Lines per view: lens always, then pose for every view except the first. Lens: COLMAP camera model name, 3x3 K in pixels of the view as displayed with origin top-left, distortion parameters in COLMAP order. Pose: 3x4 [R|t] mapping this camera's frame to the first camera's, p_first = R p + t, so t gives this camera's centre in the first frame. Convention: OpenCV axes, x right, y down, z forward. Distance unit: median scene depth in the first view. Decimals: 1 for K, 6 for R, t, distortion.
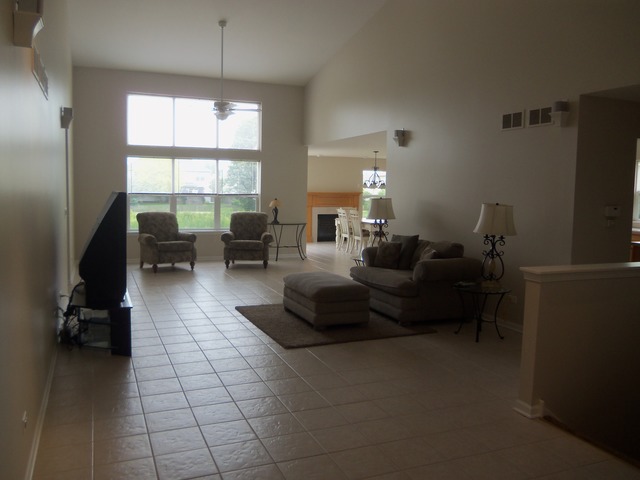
lens RADIAL K [[540.7, 0, 315.6], [0, 540.7, 231.6], [0, 0, 1]] dist [-0.013817, 0.005125]
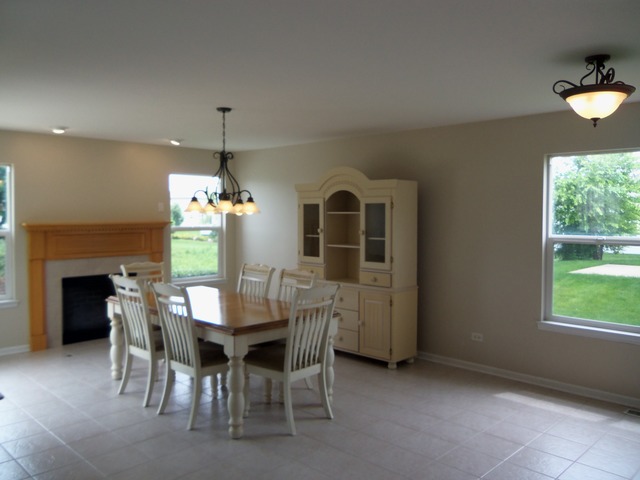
lens RADIAL K [[540.7, 0, 315.6], [0, 540.7, 231.6], [0, 0, 1]] dist [-0.013817, 0.005125]
pose [[0.921648, -0.025827, 0.387166, 0.038925], [0.042667, 0.998477, -0.034961, -0.073052], [-0.385674, 0.048741, 0.921347, 0.913102]]
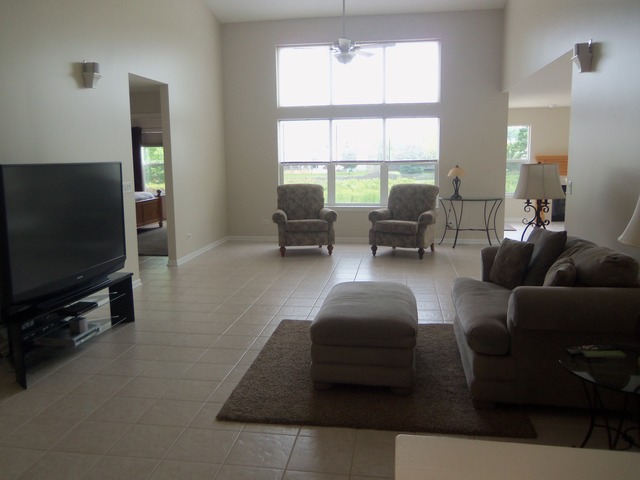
lens RADIAL K [[540.7, 0, 315.6], [0, 540.7, 231.6], [0, 0, 1]] dist [-0.013817, 0.005125]
pose [[0.855151, 0.045110, -0.516413, 0.184553], [-0.014017, 0.997854, 0.063954, -0.017472], [0.518190, -0.047452, 0.853948, 0.300662]]
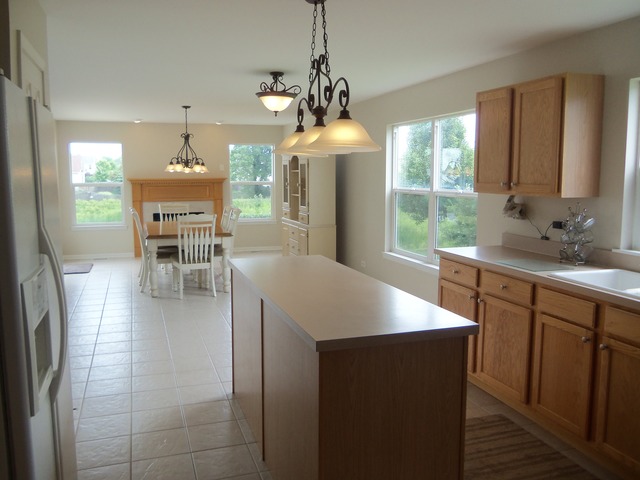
lens RADIAL K [[540.7, 0, 315.6], [0, 540.7, 231.6], [0, 0, 1]] dist [-0.013817, 0.005125]
pose [[0.997157, -0.009526, -0.074743, 0.401031], [0.011567, 0.999571, 0.026924, -0.041588], [0.074454, -0.027712, 0.996839, 0.615868]]
